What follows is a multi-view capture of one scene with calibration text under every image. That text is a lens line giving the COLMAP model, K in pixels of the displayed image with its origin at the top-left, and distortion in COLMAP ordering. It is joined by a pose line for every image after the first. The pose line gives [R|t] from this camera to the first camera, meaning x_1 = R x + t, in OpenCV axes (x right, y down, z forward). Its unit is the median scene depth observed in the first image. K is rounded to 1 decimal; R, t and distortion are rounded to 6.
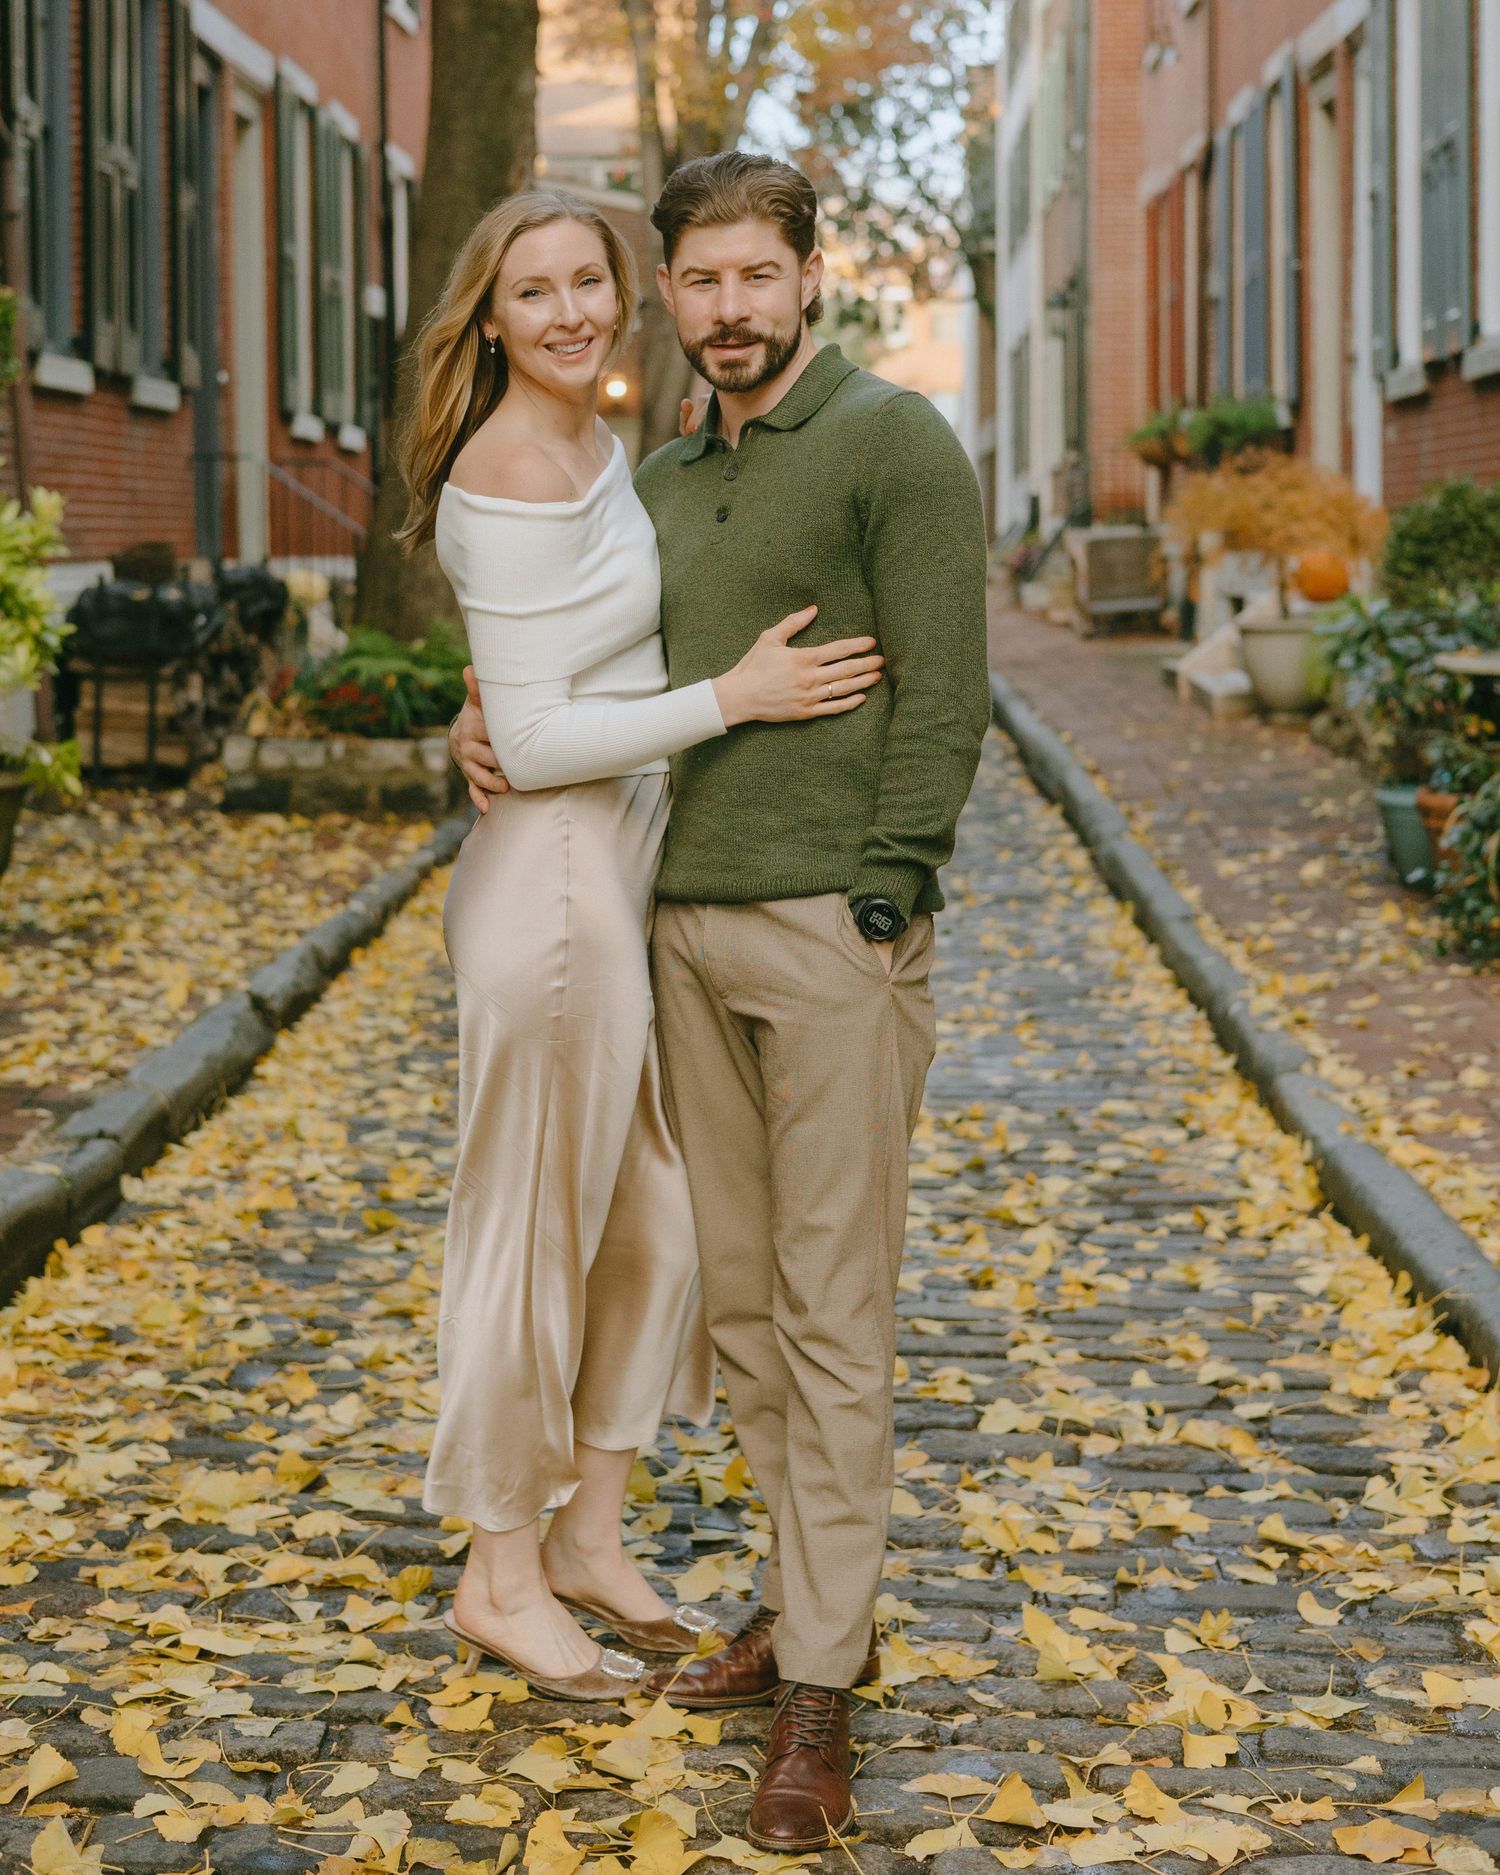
lens RADIAL K [[3603.1, 0, 715.8], [0, 3603.1, 801.3], [0, 0, 1]] dist [-0.011864, 0.000000]
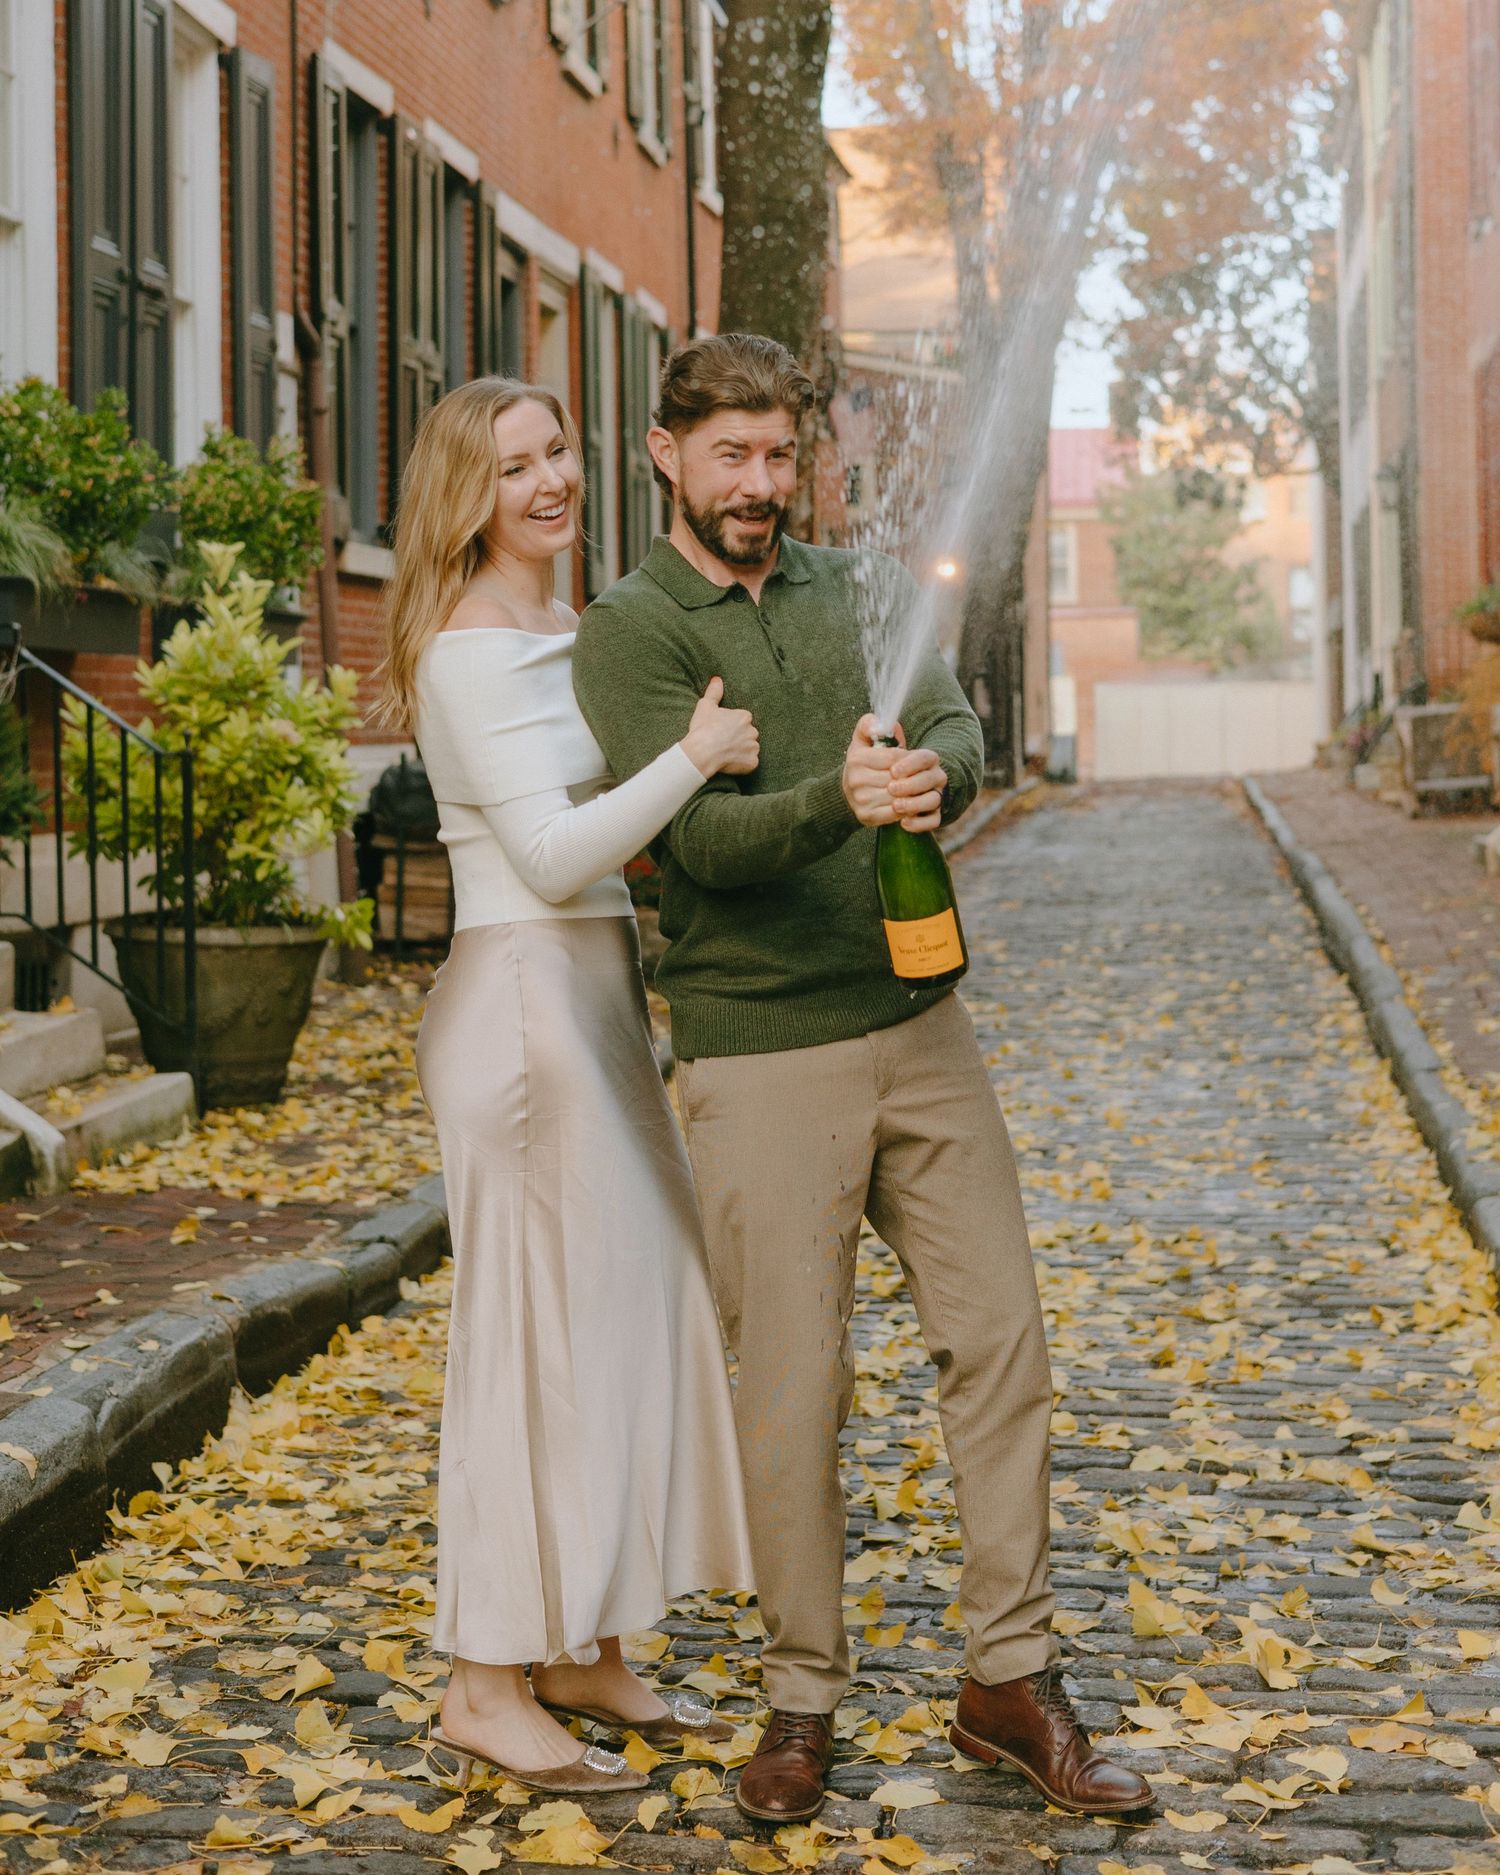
lens RADIAL K [[3832.0, 0, 736.3], [0, 3832.0, 681.3], [0, 0, 1]] dist [0.020980, 0.000000]
pose [[0.996140, -0.010578, -0.087143, 0.035604], [0.003120, 0.996352, -0.085281, 0.018256], [0.087728, 0.084680, 0.992539, -0.147708]]
